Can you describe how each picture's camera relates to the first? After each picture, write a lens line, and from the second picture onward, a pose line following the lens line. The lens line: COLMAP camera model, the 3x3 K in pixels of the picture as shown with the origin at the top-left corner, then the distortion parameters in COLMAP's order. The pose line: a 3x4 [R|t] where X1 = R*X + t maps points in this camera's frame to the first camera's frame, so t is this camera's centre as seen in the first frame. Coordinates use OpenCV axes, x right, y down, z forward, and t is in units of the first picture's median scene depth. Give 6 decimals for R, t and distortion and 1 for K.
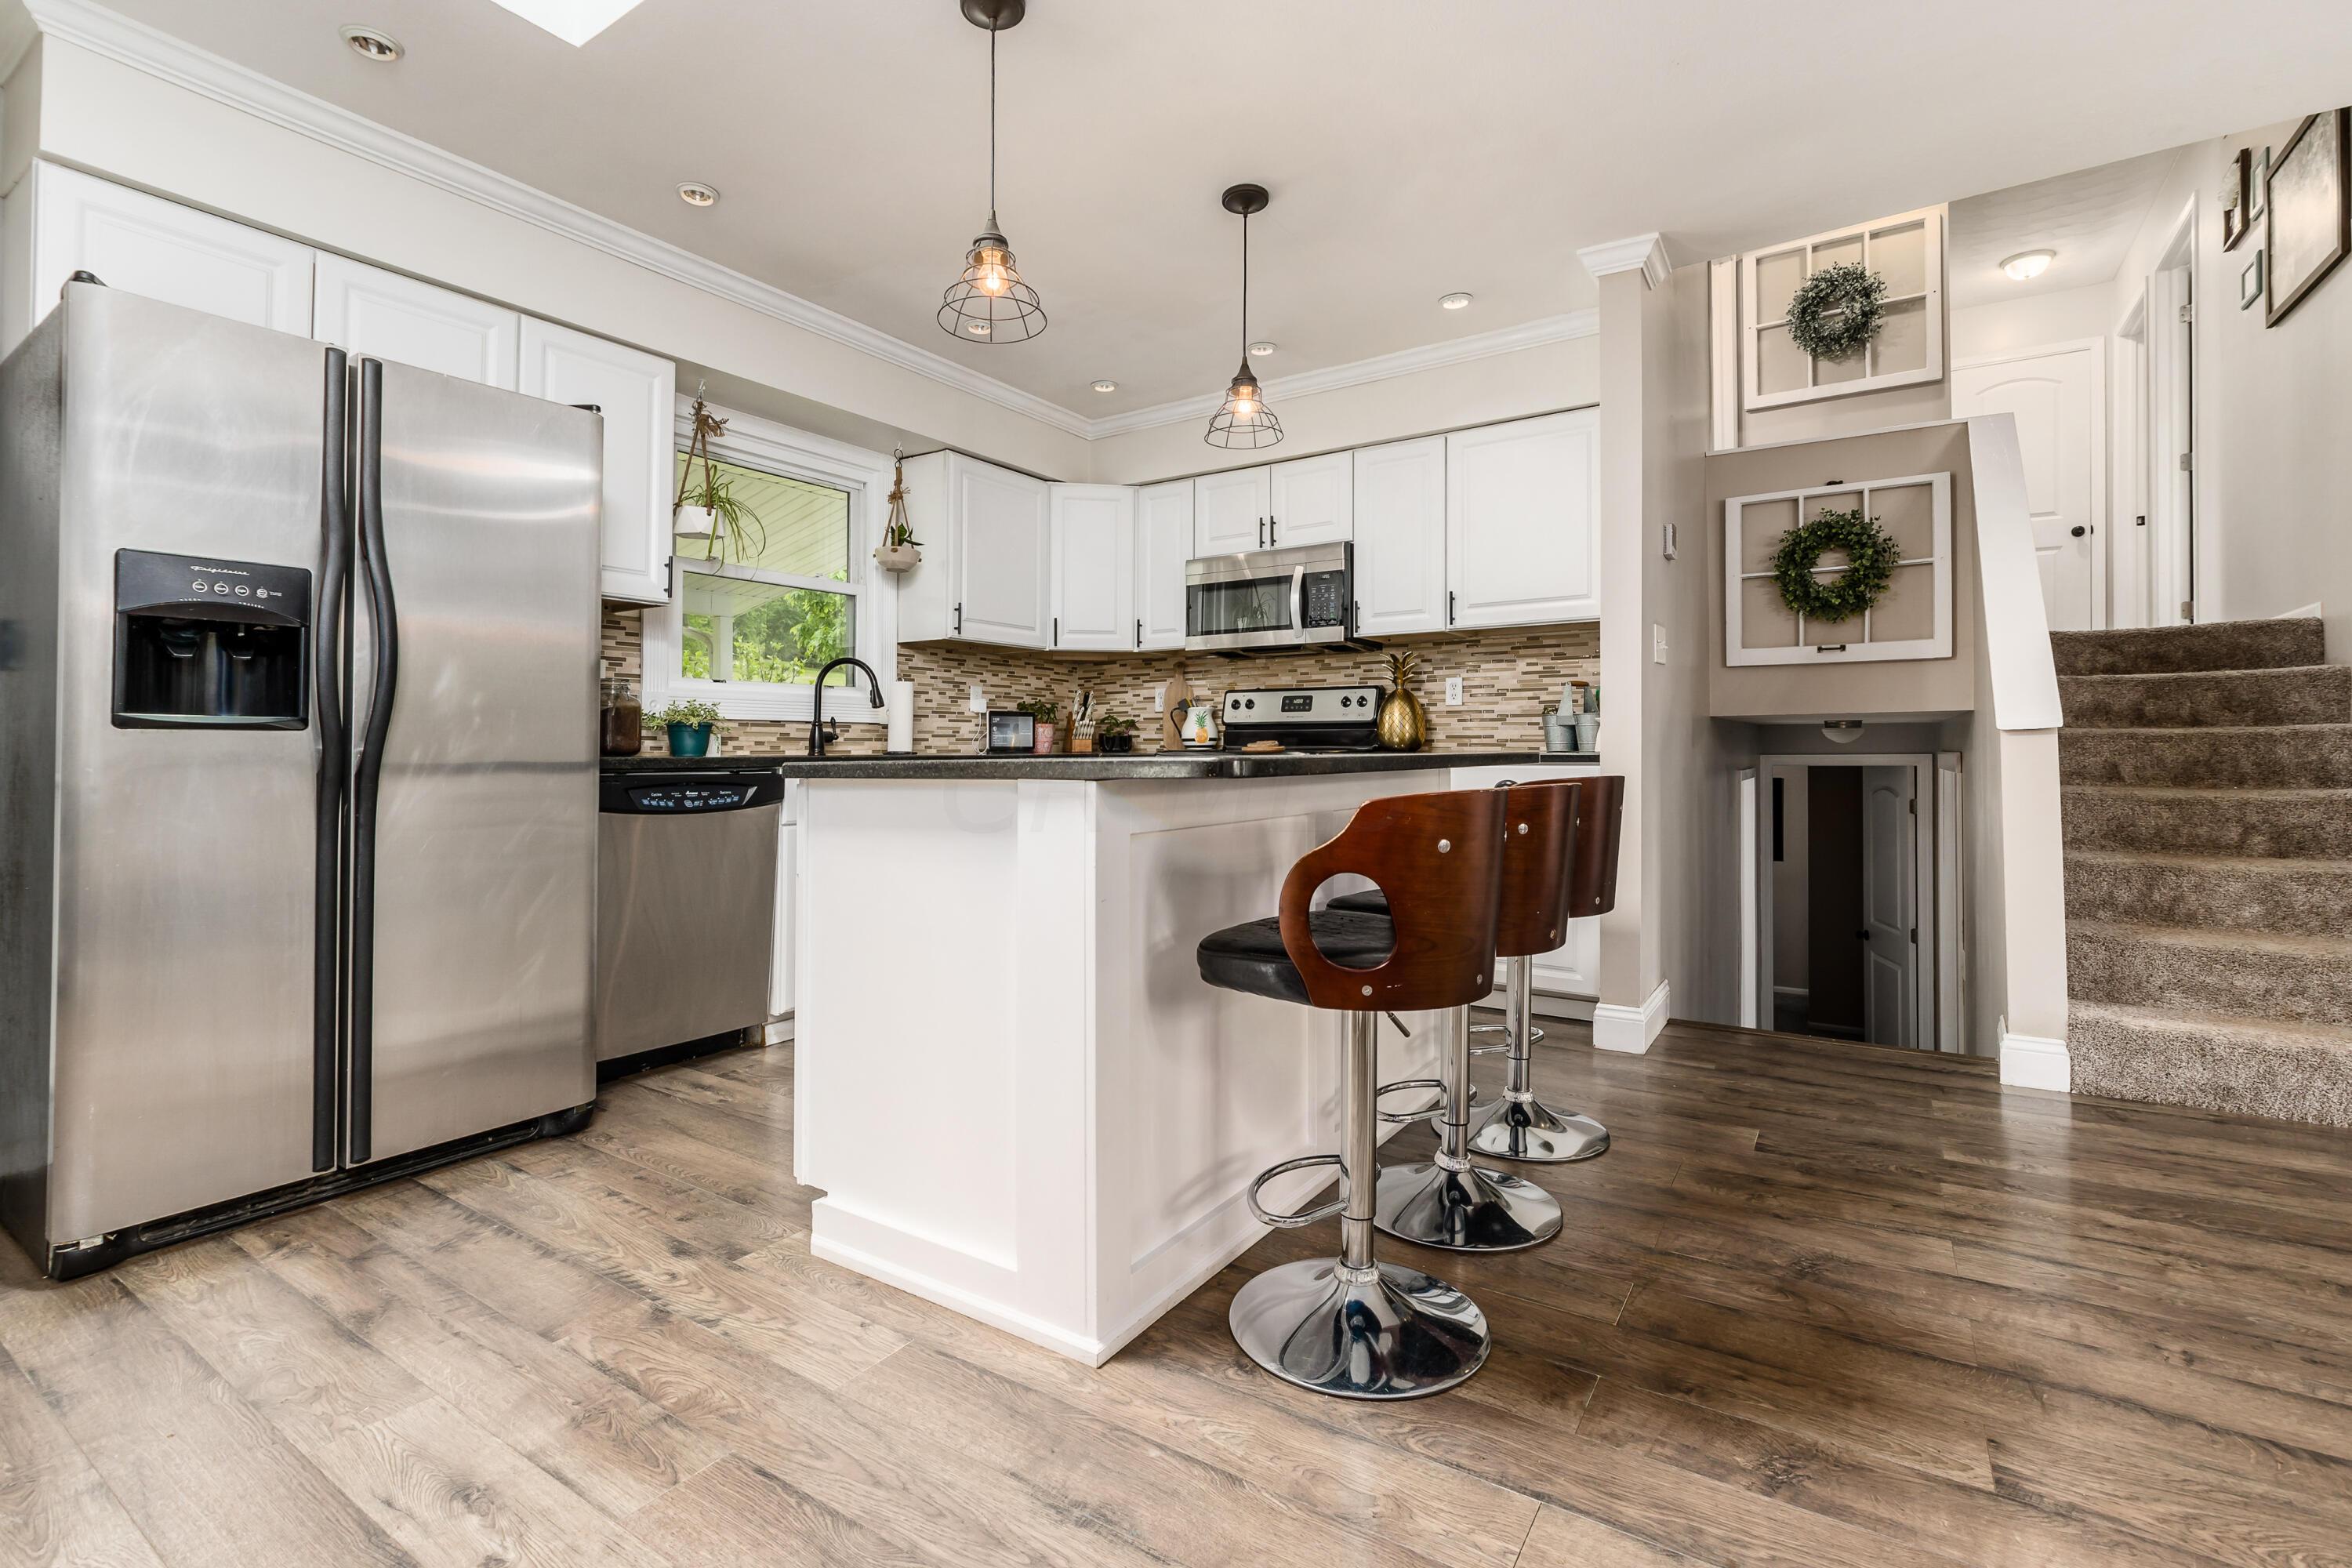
lens RADIAL K [[1060.2, 0, 1180.4], [0, 1060.2, 745.2], [0, 0, 1]] dist [-0.000531, 0.000010]
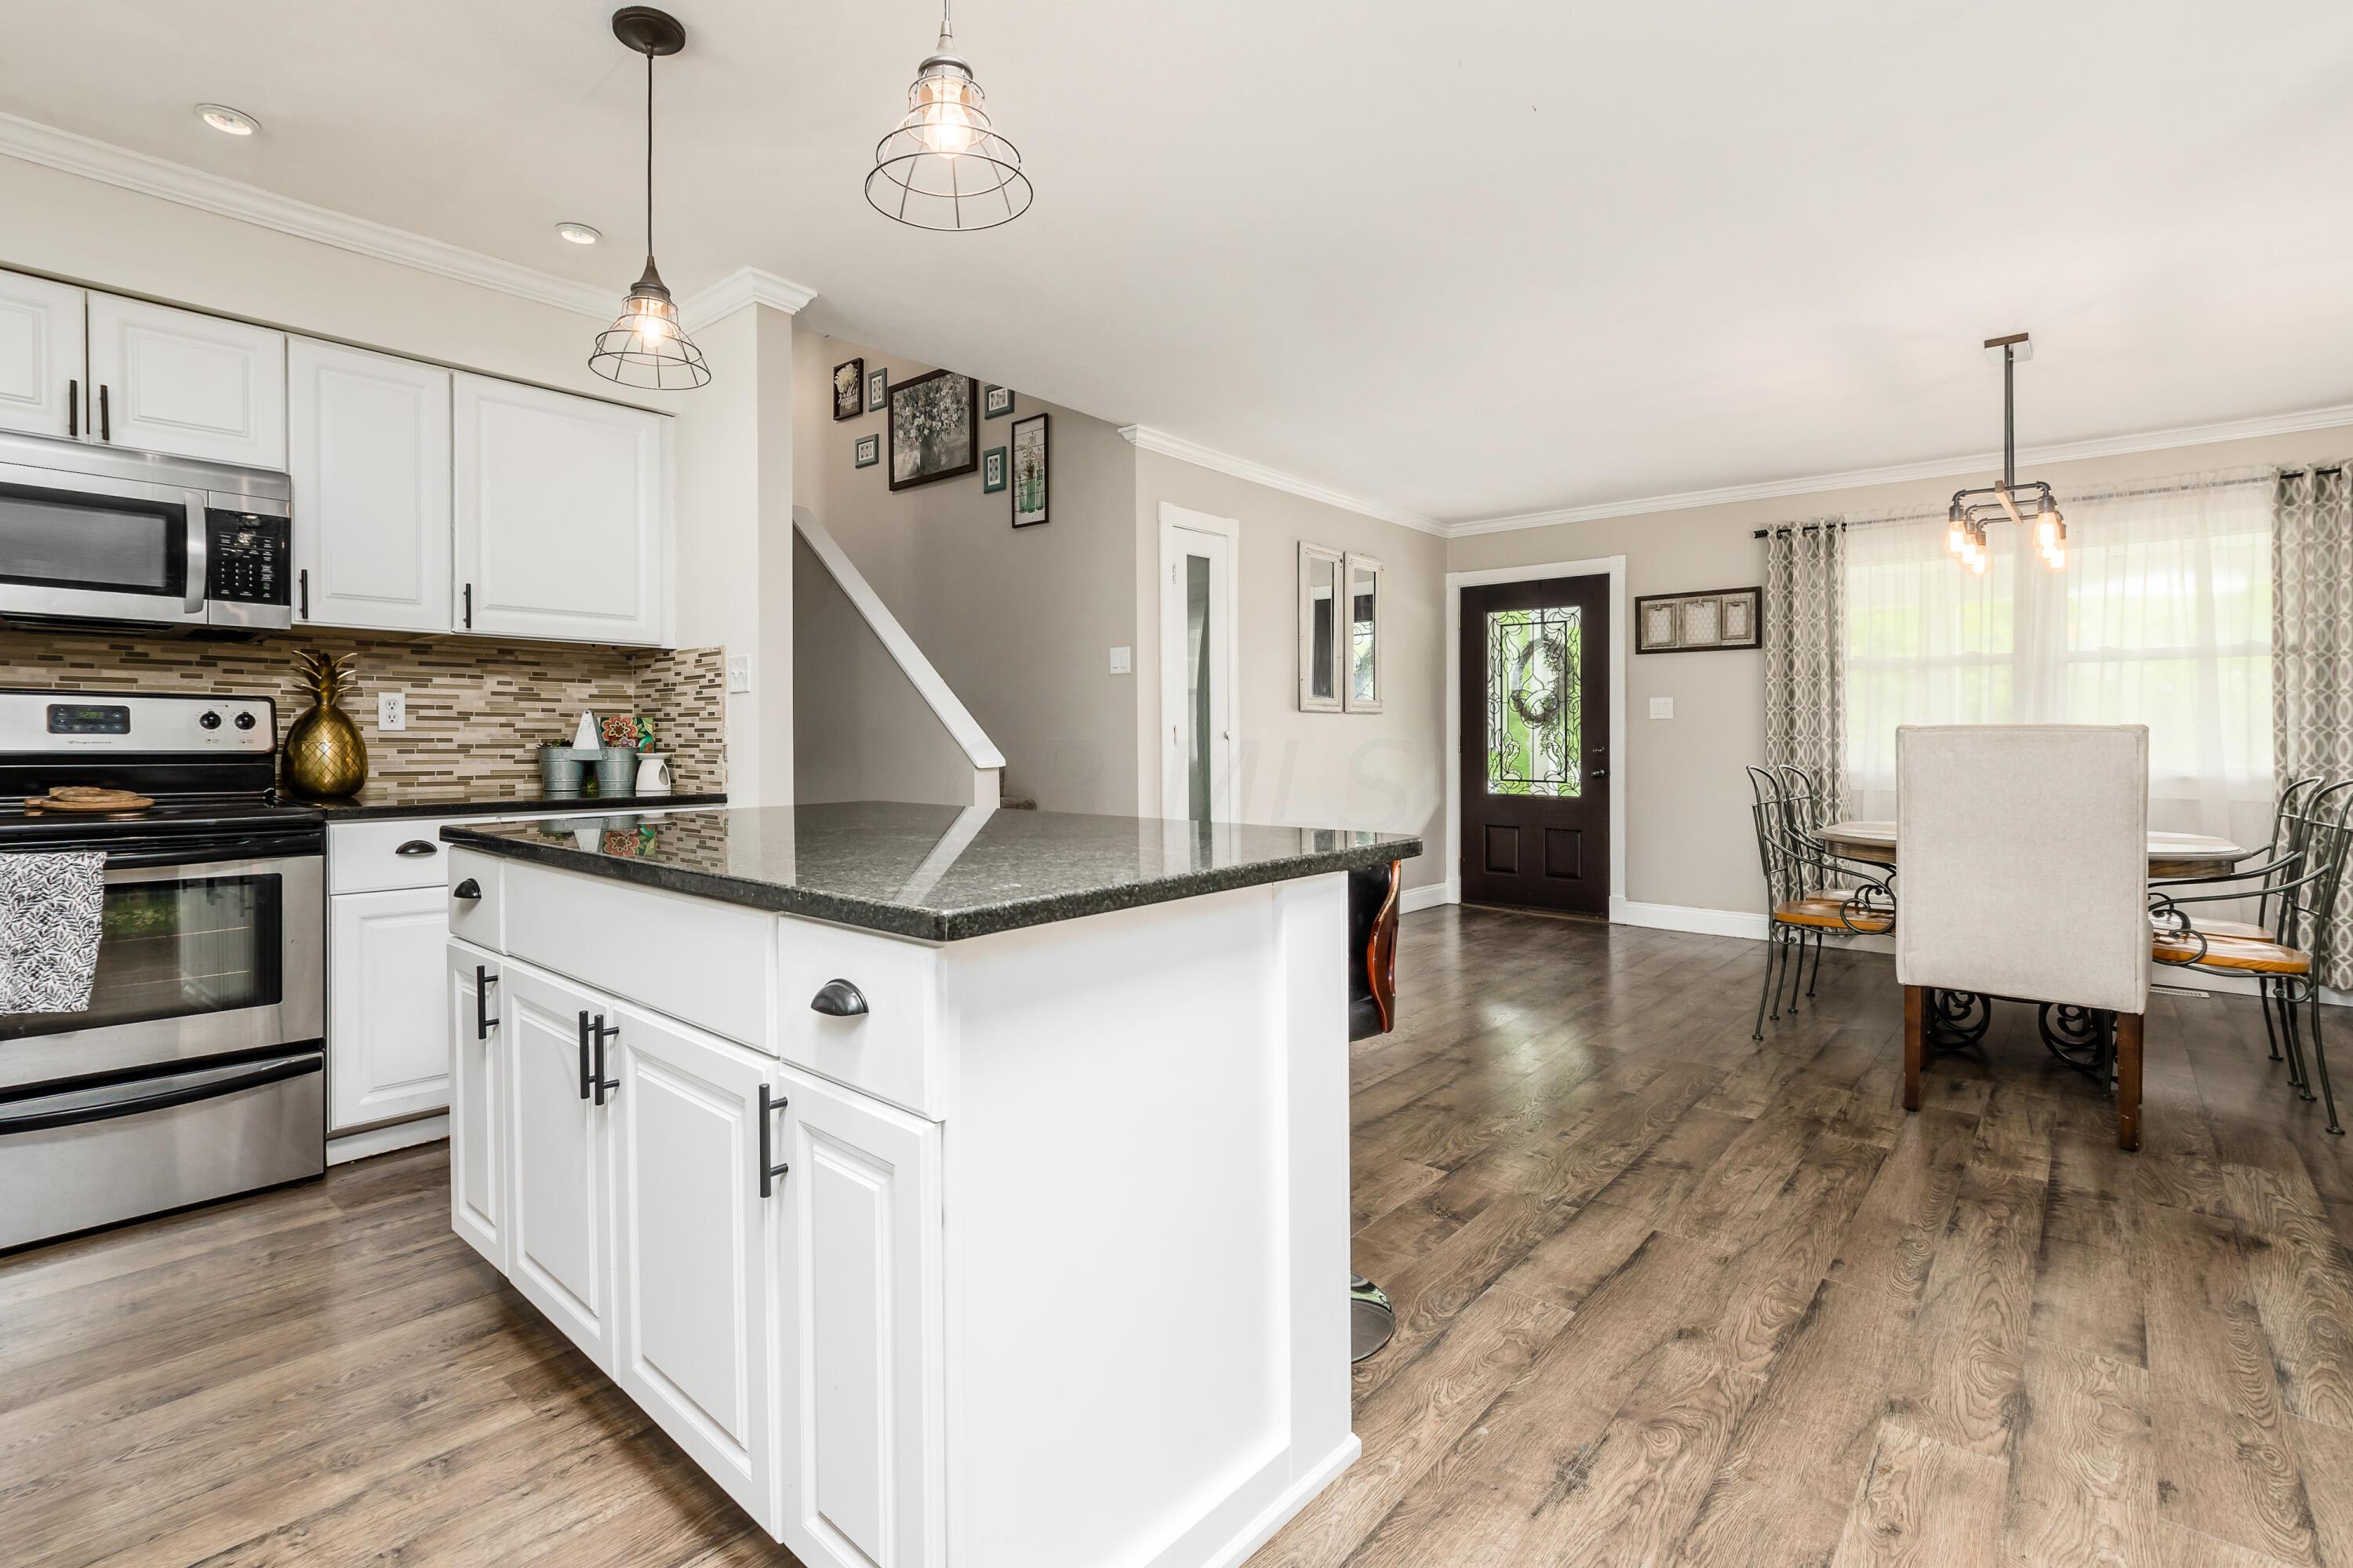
lens RADIAL K [[1045.1, 0, 1181.1], [0, 1045.1, 773.2], [0, 0, 1]] dist [-0.001195, -0.000113]
pose [[0.160771, -0.020743, 0.986774, -0.379824], [-0.005379, 0.999746, 0.021892, -0.027962], [-0.986977, -0.008827, 0.160619, 0.360643]]
